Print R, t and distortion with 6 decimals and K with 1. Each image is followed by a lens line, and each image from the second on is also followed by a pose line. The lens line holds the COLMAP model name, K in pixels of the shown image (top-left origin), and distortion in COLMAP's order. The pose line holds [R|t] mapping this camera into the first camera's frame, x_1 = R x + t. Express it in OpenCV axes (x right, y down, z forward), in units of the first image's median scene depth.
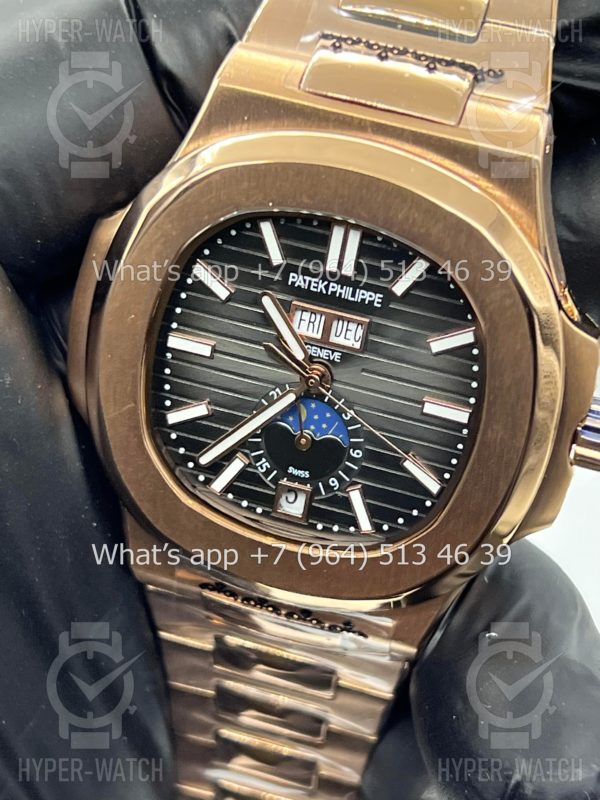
lens RADIAL K [[1934.0, 0, 300.0], [0, 1934.0, 400.0], [0, 0, 1]] dist [0.642780, -0.055669]
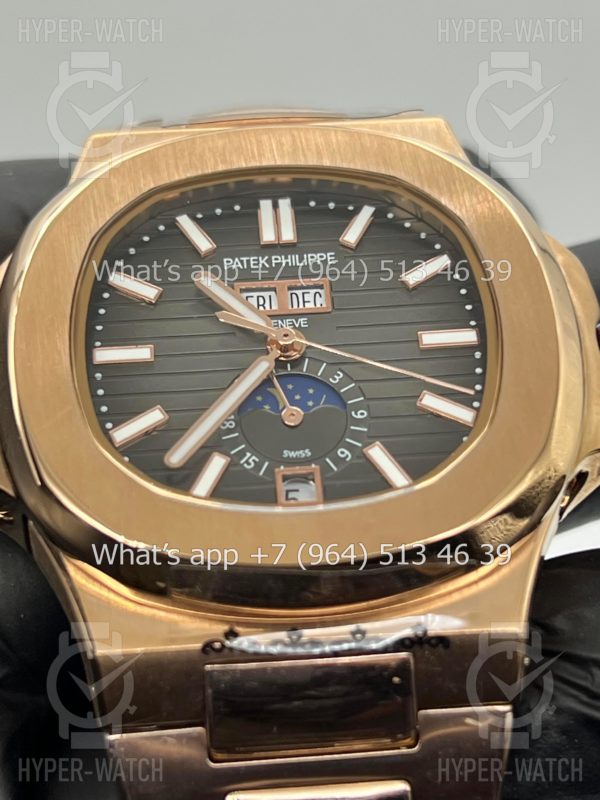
lens RADIAL K [[1934.0, 0, 300.0], [0, 1934.0, 400.0], [0, 0, 1]] dist [0.642780, -0.055669]
pose [[0.938623, -0.080190, 0.335495, -0.264505], [0.315155, 0.594750, -0.739561, 0.613734], [-0.140230, 0.799901, 0.583518, 0.539923]]
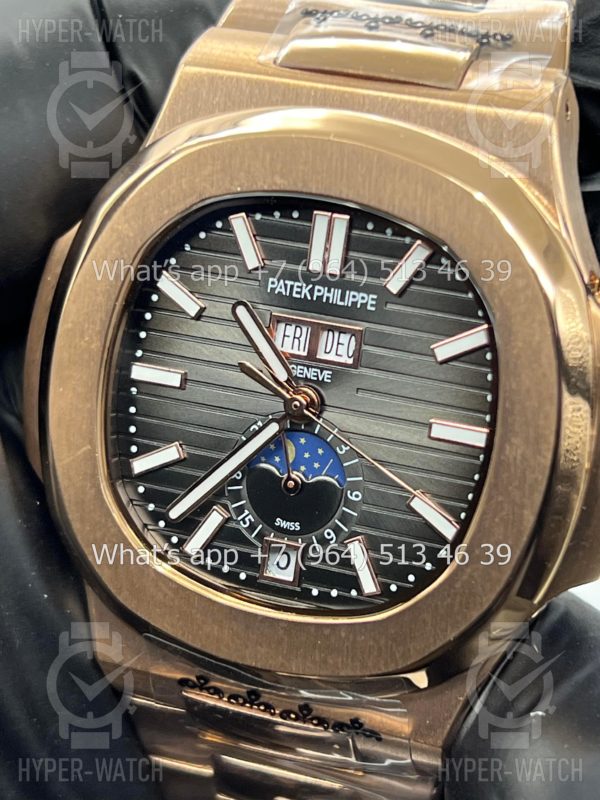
lens RADIAL K [[1934.0, 0, 300.0], [0, 1934.0, 400.0], [0, 0, 1]] dist [0.642780, -0.055669]
pose [[0.994282, -0.030204, -0.102424, 0.092629], [0.007553, 0.976654, -0.214686, 0.166436], [0.106517, 0.212684, 0.971298, 0.191846]]
